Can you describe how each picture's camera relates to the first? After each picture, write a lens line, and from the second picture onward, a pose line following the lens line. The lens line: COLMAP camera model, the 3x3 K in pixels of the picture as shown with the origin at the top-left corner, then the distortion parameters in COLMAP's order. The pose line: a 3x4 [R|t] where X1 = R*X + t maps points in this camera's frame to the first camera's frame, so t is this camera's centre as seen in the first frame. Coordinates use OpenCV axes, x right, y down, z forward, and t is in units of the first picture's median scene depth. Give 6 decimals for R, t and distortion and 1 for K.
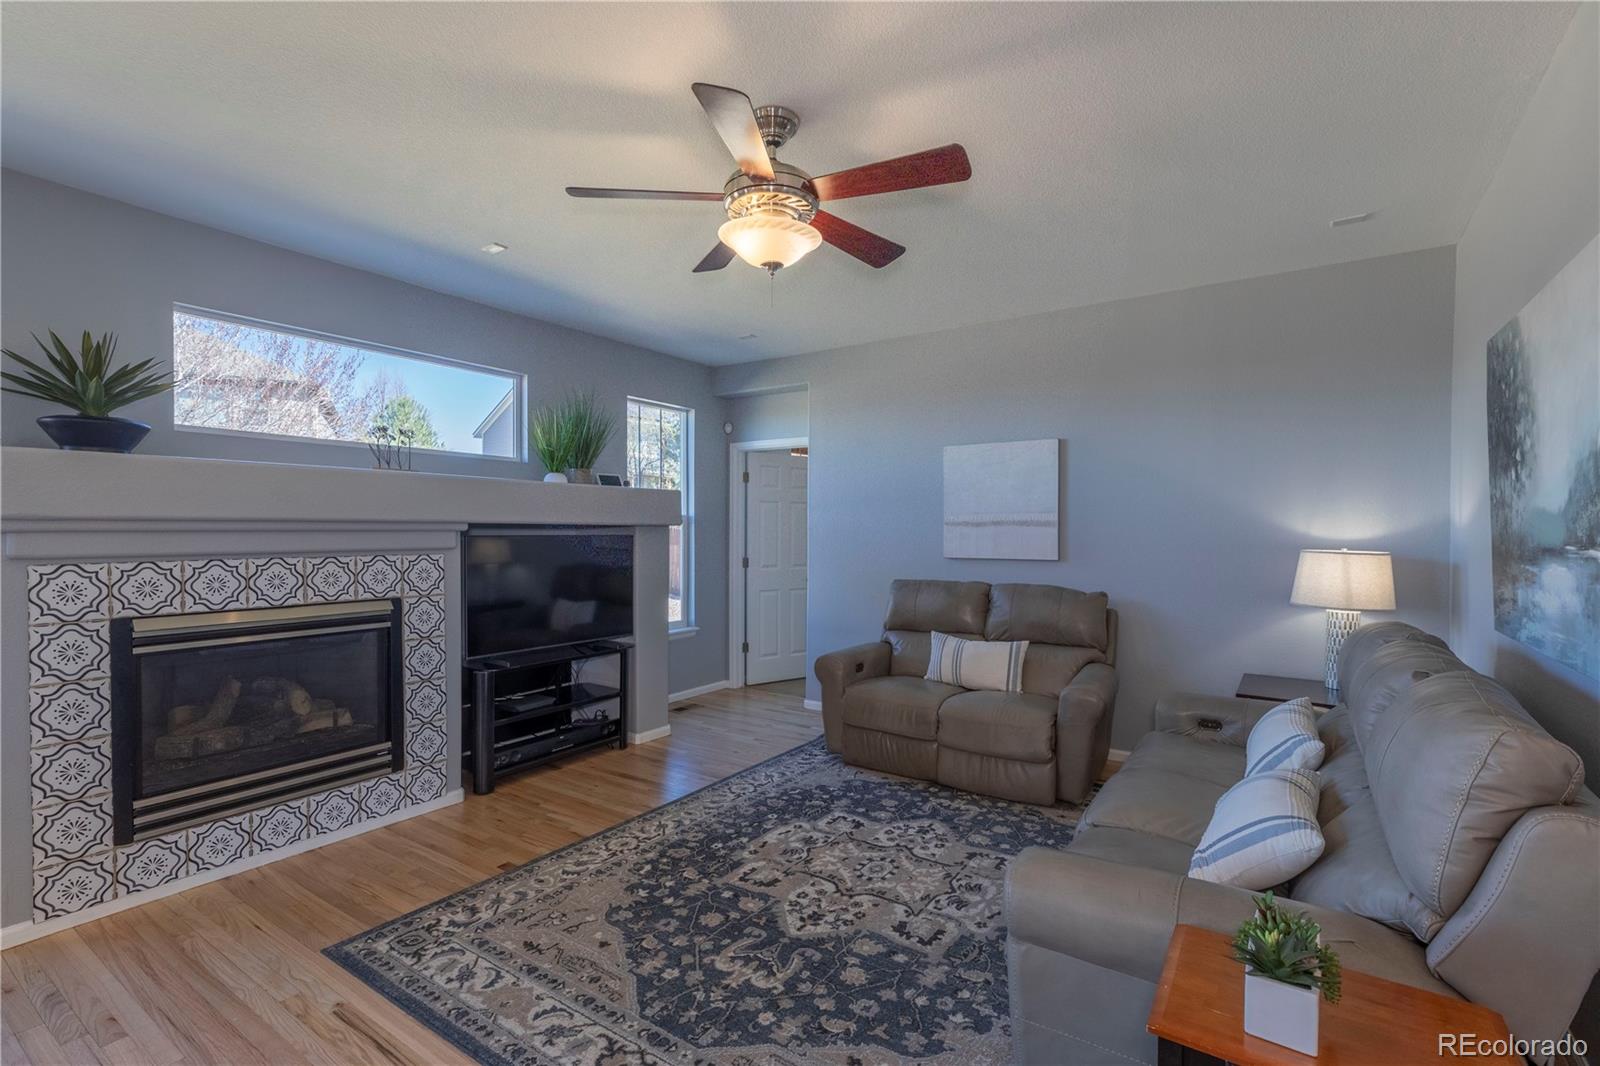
lens RADIAL K [[731.2, 0, 793.8], [0, 731.2, 535.4], [0, 0, 1]] dist [0.000626, -0.001002]
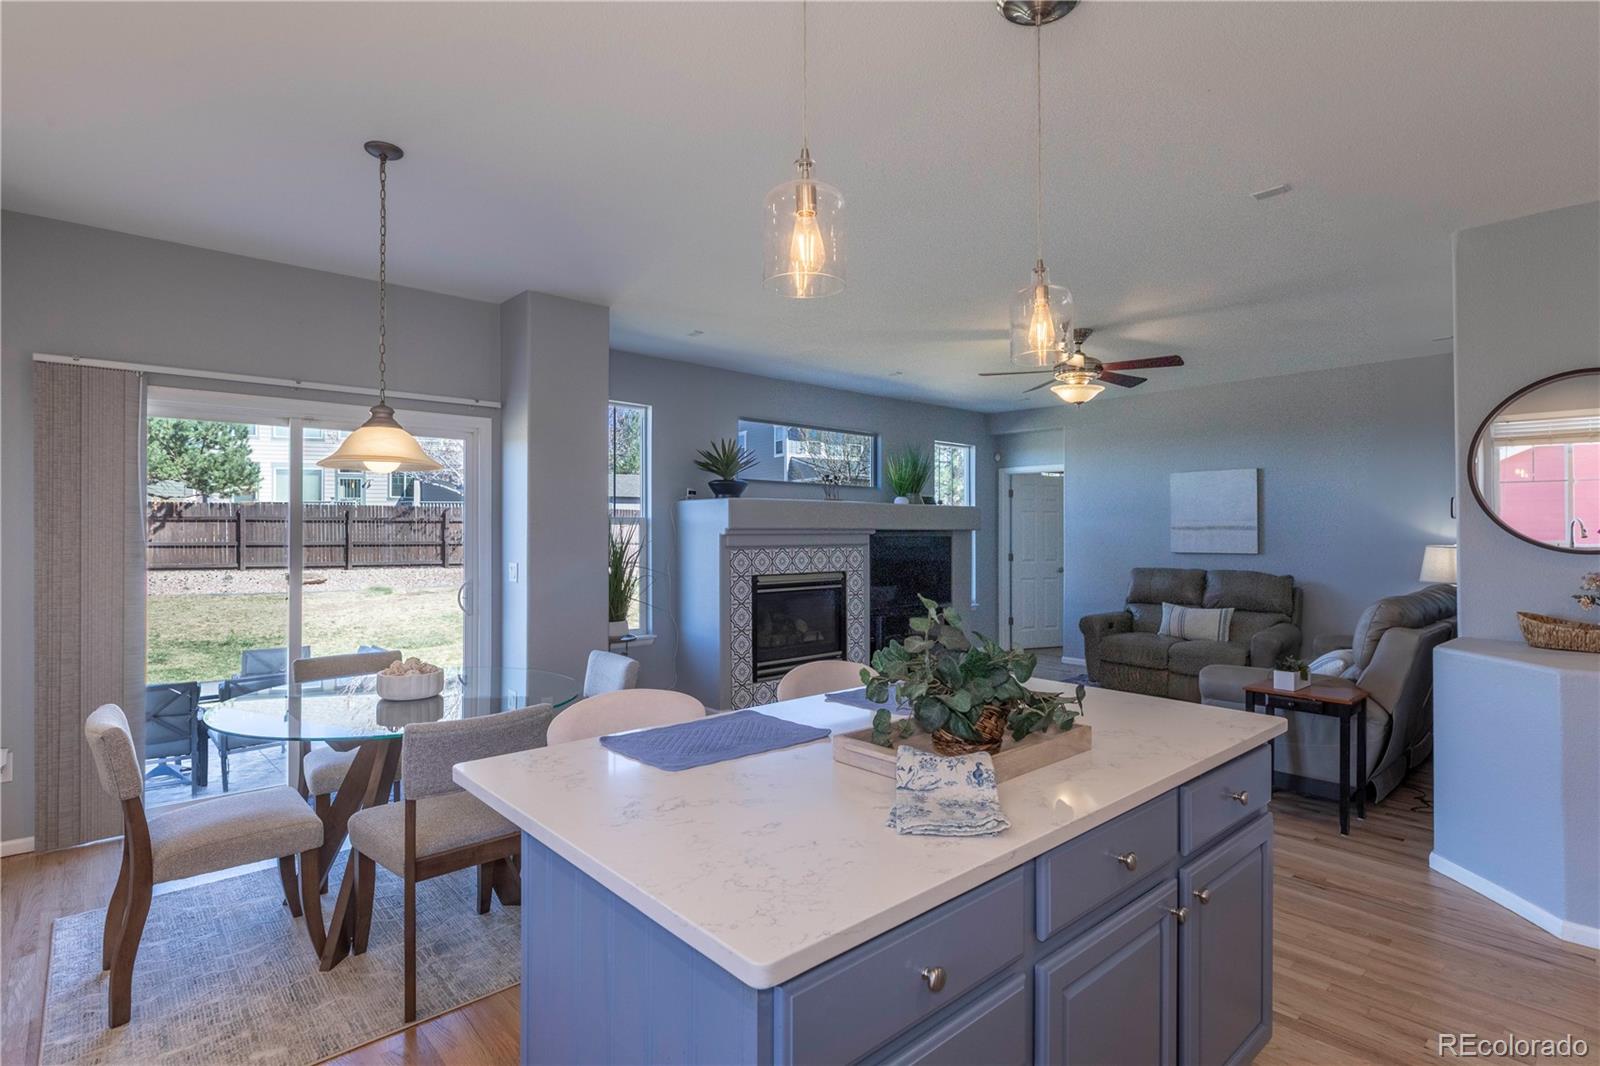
lens RADIAL K [[793.6, 0, 797.9], [0, 793.6, 525.4], [0, 0, 1]] dist [-0.009815, -0.000857]
pose [[0.972005, -0.005442, -0.234897, -0.150710], [0.001400, 0.999848, -0.017374, 0.004385], [0.234956, 0.016559, 0.971865, -0.727657]]
